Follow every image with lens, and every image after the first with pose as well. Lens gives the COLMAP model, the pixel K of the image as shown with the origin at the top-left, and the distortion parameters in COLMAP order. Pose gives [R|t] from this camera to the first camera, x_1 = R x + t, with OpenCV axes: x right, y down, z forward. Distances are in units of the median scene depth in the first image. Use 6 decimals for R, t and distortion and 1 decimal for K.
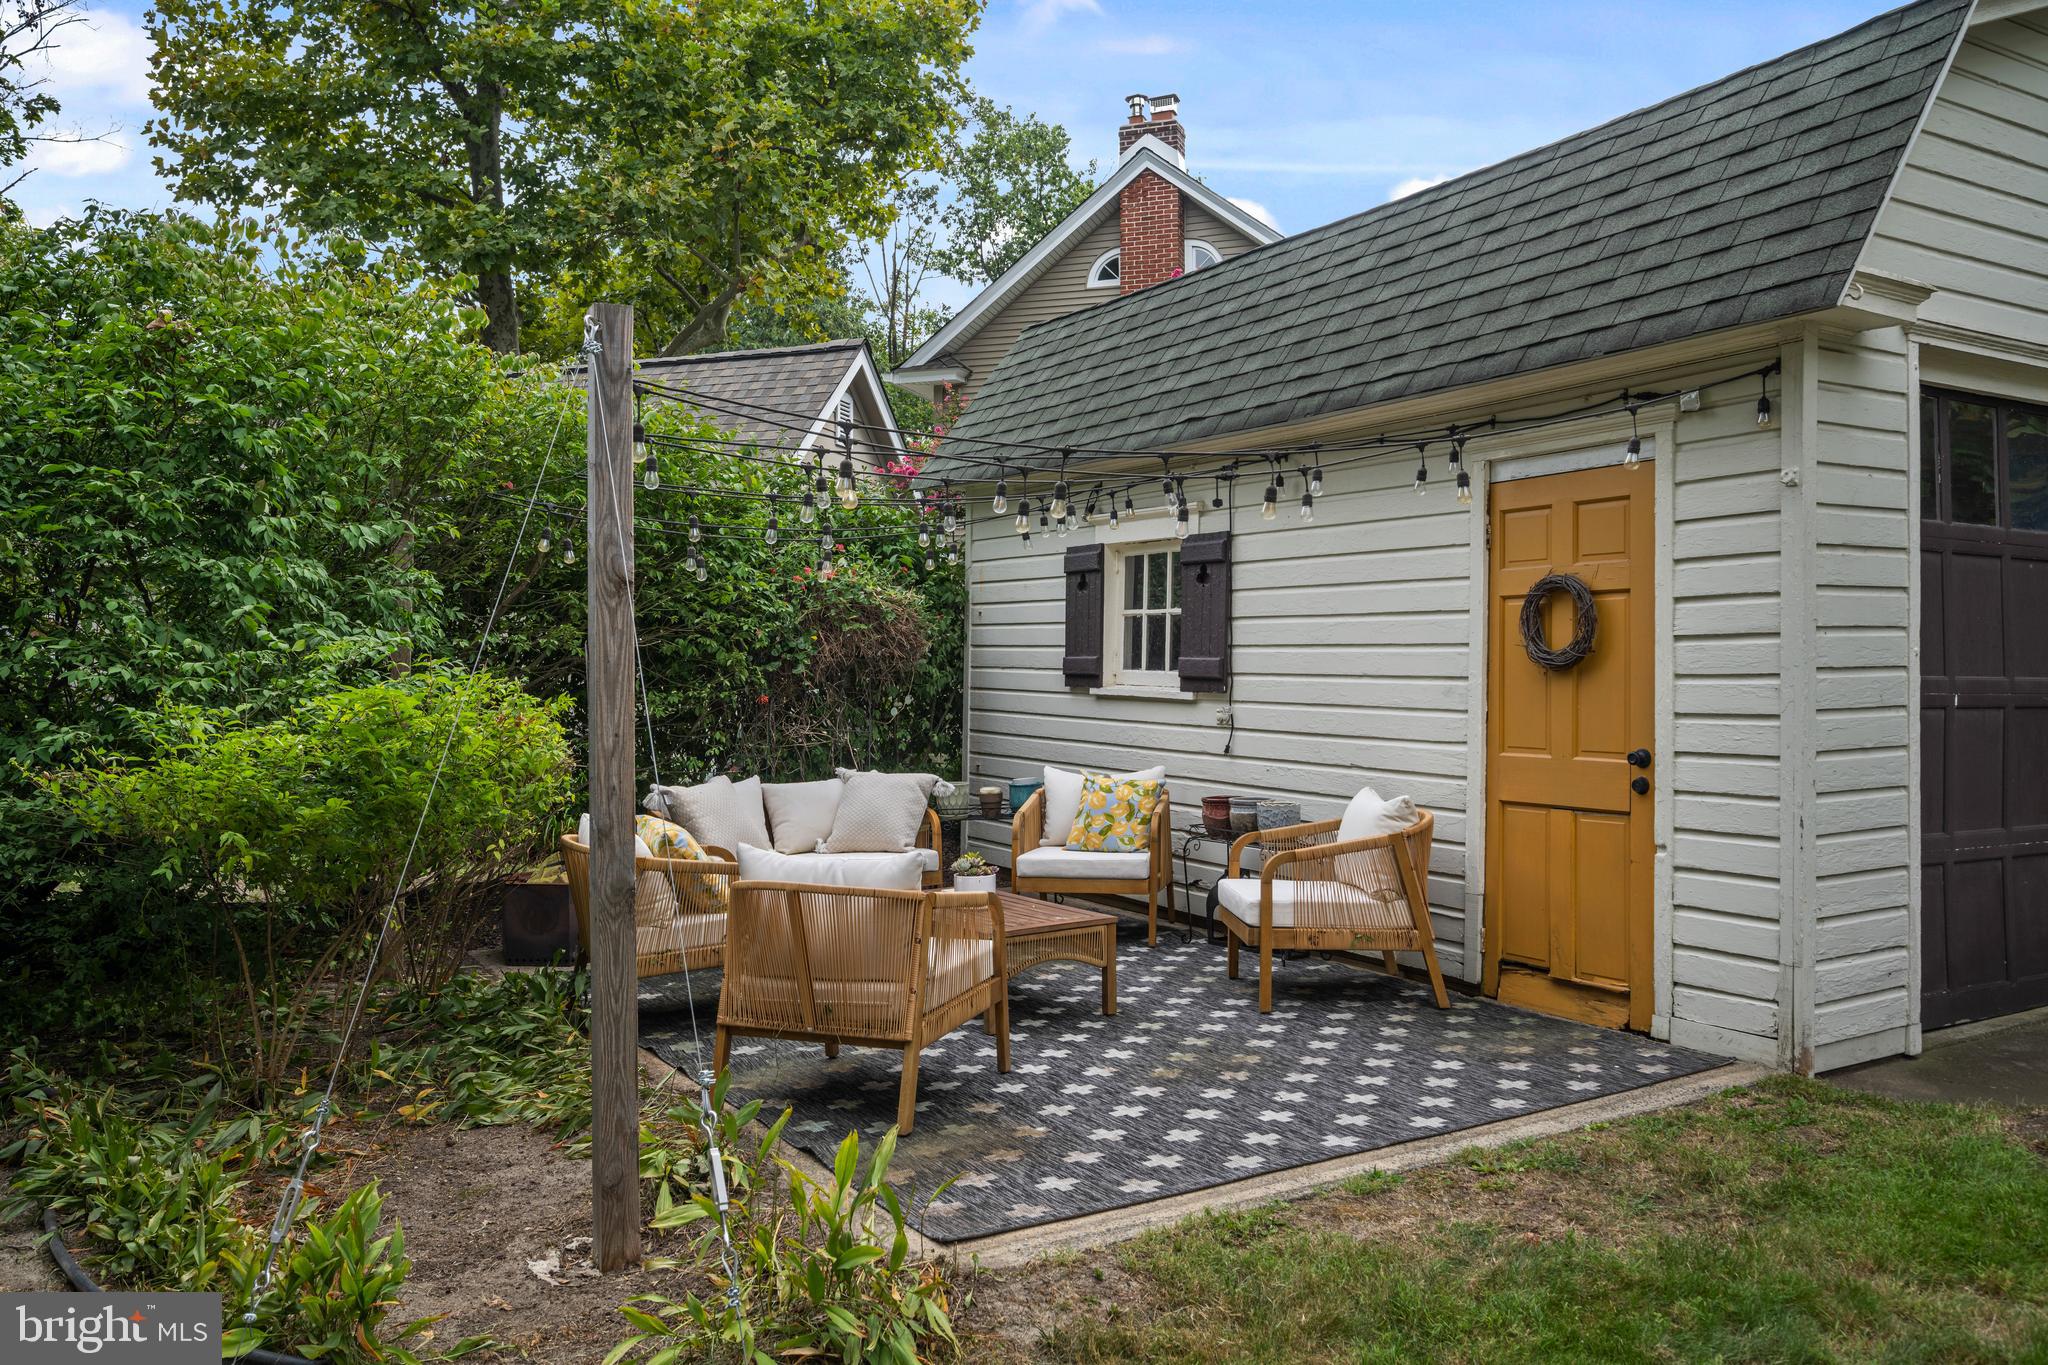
lens RADIAL K [[1485.9, 0, 1024.0], [0, 1485.9, 682.5], [0, 0, 1]] dist [0.000224, -0.000034]
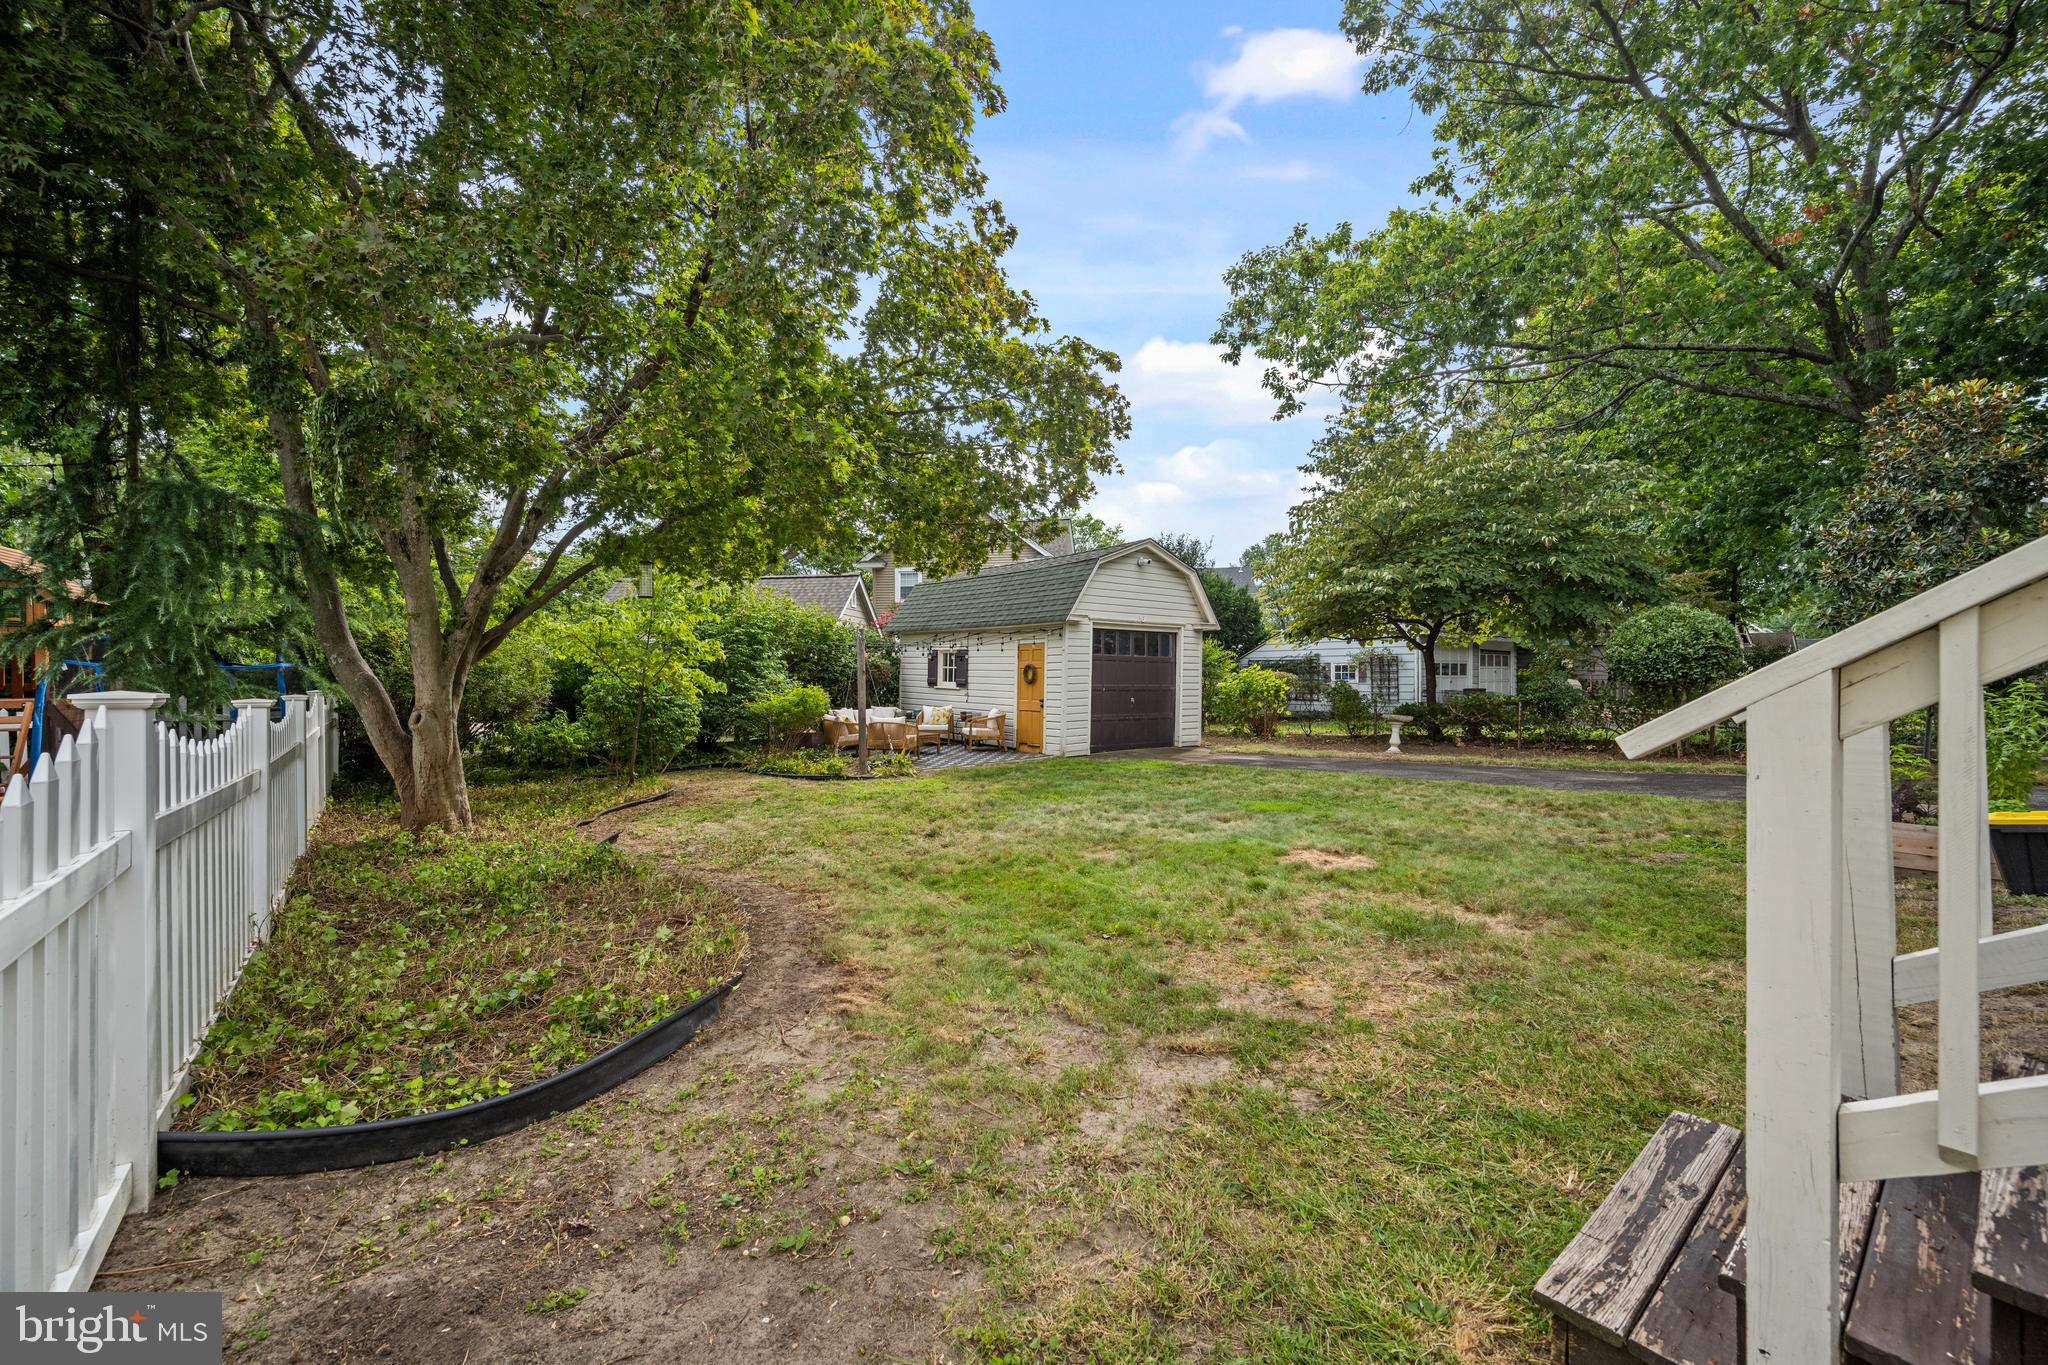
lens RADIAL K [[813.3, 0, 1028.8], [0, 813.3, 671.9], [0, 0, 1]] dist [-0.002044, 0.000277]
pose [[0.986716, -0.000761, 0.162451, -0.069731], [0.001906, 0.999974, -0.006894, -0.022785], [-0.162442, 0.007112, 0.986693, -1.408835]]
